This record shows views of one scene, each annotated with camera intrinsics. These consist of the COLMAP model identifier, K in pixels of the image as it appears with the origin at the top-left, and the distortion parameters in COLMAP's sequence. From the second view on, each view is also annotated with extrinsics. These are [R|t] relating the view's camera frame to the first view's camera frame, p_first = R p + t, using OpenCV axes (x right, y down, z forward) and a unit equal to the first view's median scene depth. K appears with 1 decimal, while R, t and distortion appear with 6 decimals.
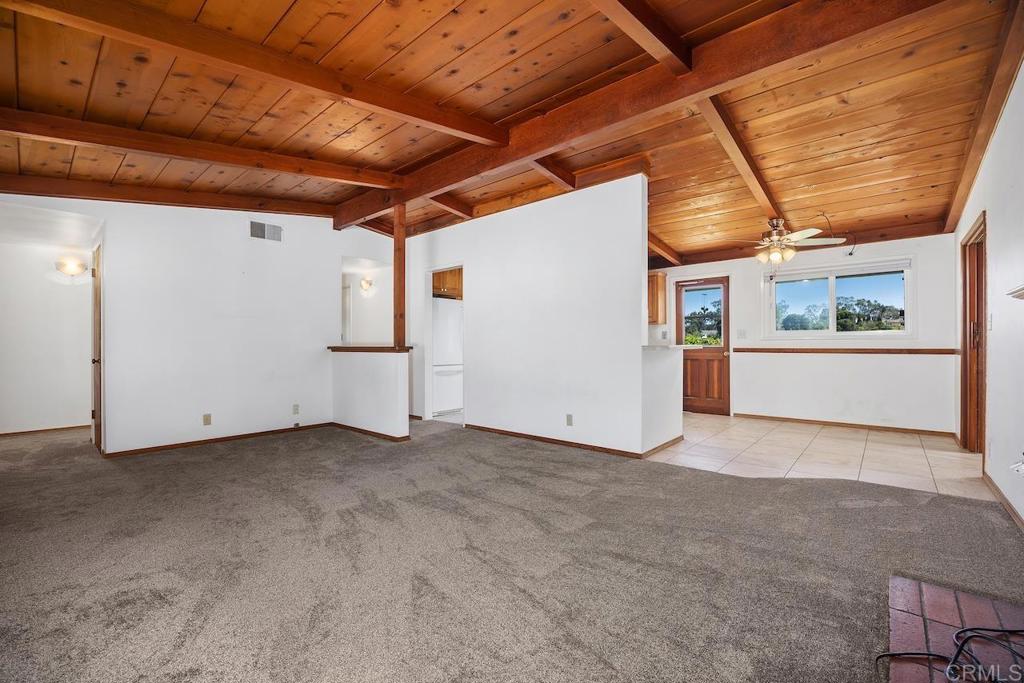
lens RADIAL K [[435.2, 0, 510.7], [0, 435.2, 341.5], [0, 0, 1]] dist [-0.004232, -0.000579]
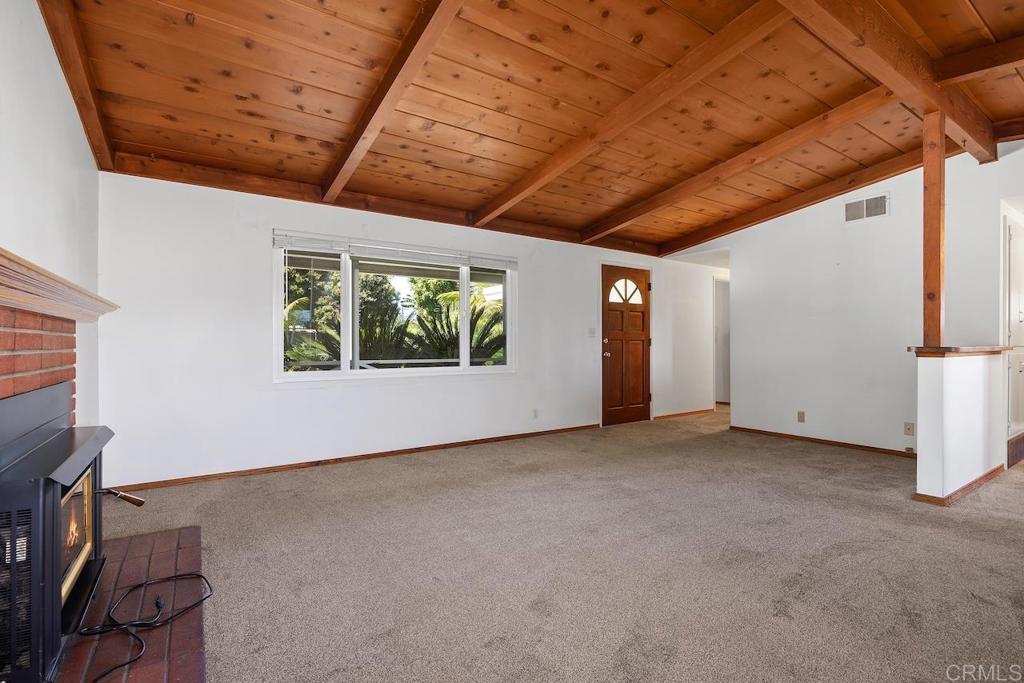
lens RADIAL K [[478.5, 0, 512.1], [0, 478.5, 344.5], [0, 0, 1]] dist [-0.001580, 0.000101]
pose [[-0.250117, 0.003852, -0.968208, 0.632278], [0.006711, 0.999975, 0.002244, 0.003348], [0.968192, -0.005936, -0.250136, 0.709272]]
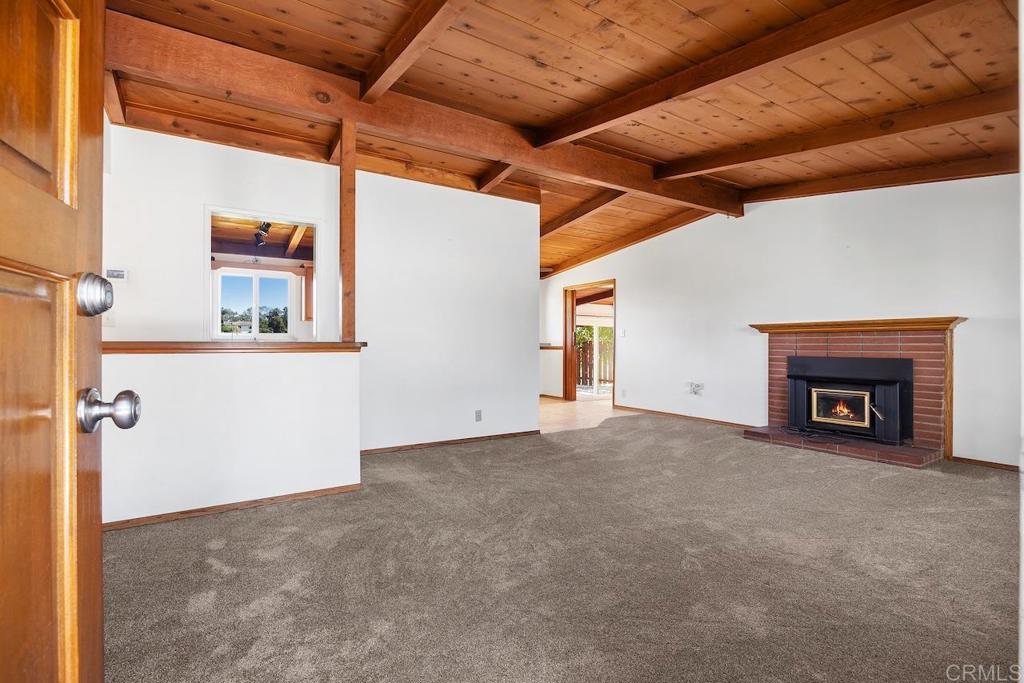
lens RADIAL K [[478.5, 0, 513.7], [0, 478.5, 343.8], [0, 0, 1]] dist [-0.001580, 0.000101]
pose [[0.279645, 0.005467, 0.960088, -1.031055], [-0.005902, 0.999975, -0.003975, 0.017734], [-0.960085, -0.004555, 0.279670, 0.679349]]
